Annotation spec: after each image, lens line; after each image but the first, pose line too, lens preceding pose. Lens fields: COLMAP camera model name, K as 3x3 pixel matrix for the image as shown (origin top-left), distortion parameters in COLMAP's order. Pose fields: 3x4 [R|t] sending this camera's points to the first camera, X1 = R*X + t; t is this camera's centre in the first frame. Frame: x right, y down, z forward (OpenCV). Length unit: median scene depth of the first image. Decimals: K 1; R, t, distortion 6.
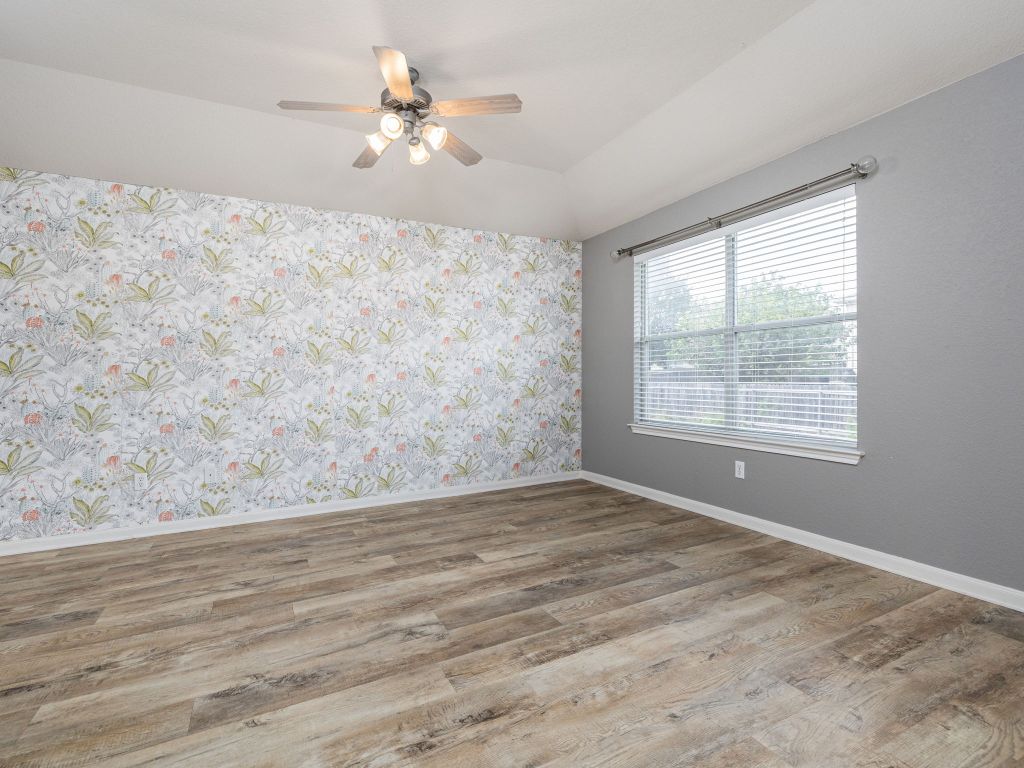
lens RADIAL K [[486.2, 0, 513.1], [0, 486.2, 361.2], [0, 0, 1]] dist [0.000026, 0.000228]
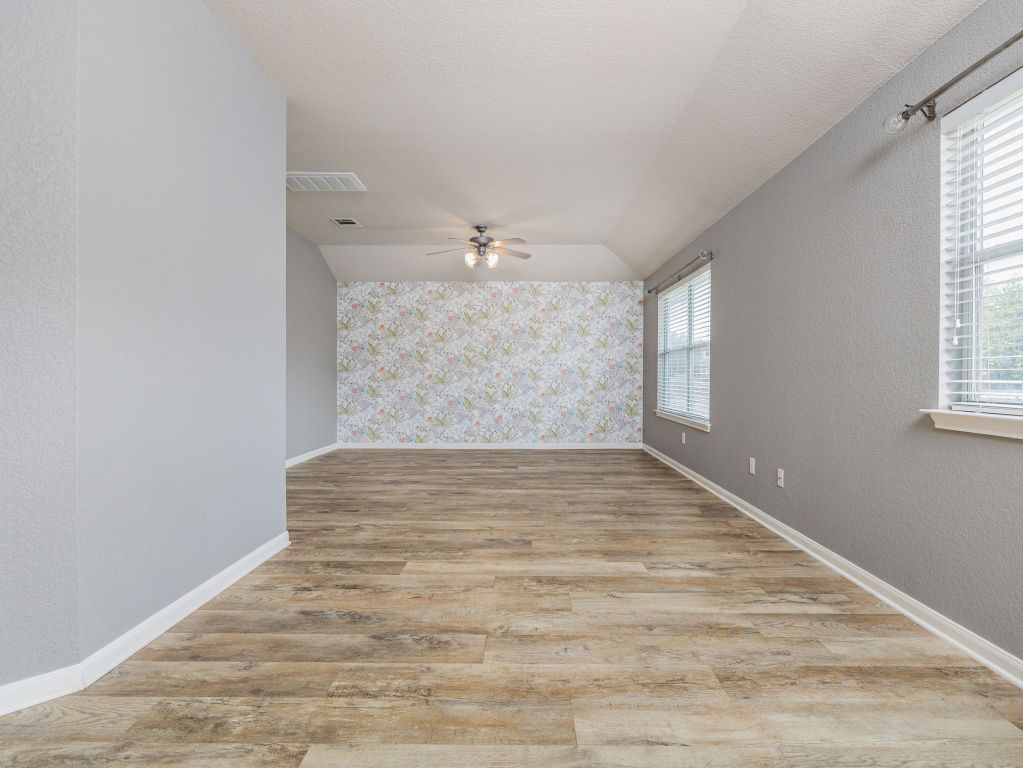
lens RADIAL K [[492.8, 0, 517.1], [0, 492.8, 374.7], [0, 0, 1]] dist [-0.001183, 0.000511]
pose [[0.880092, 0.015304, -0.474557, 0.593069], [-0.000148, 0.999489, 0.031958, -0.023545], [0.474803, -0.028056, 0.879645, -0.507675]]
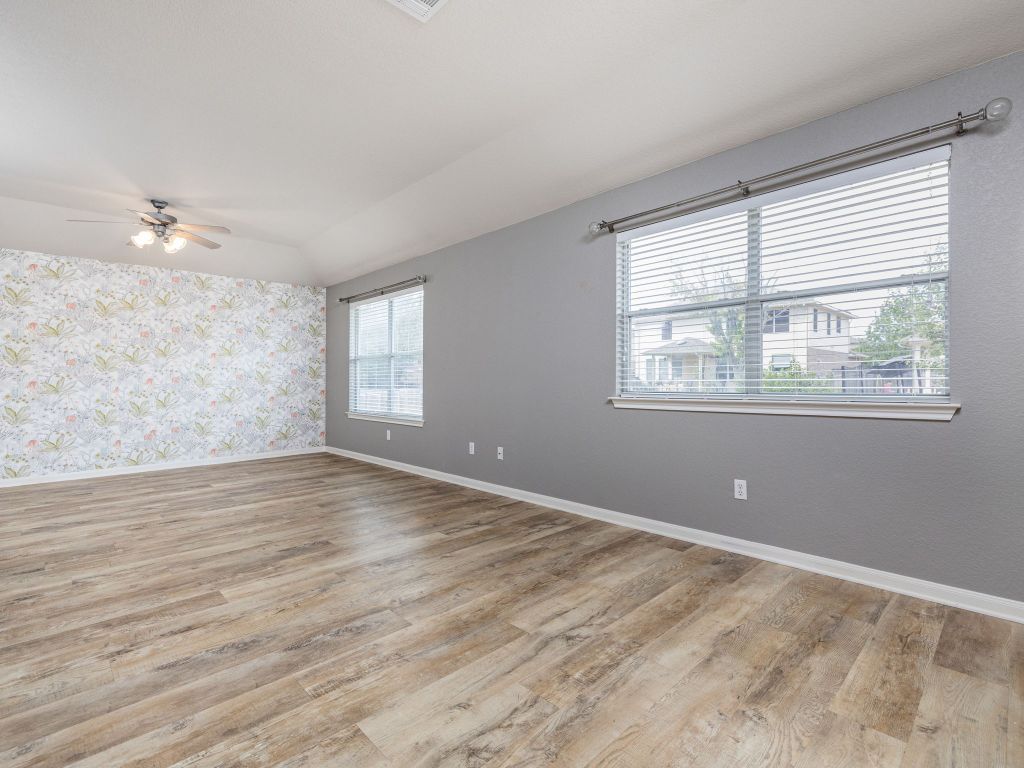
lens RADIAL K [[489.2, 0, 511.7], [0, 489.2, 380.2], [0, 0, 1]] dist [-0.000634, 0.000680]
pose [[0.961371, 0.007837, 0.275146, 0.325124], [-0.015807, 0.999517, 0.026762, -0.023166], [-0.274803, -0.030077, 0.961030, -0.651916]]
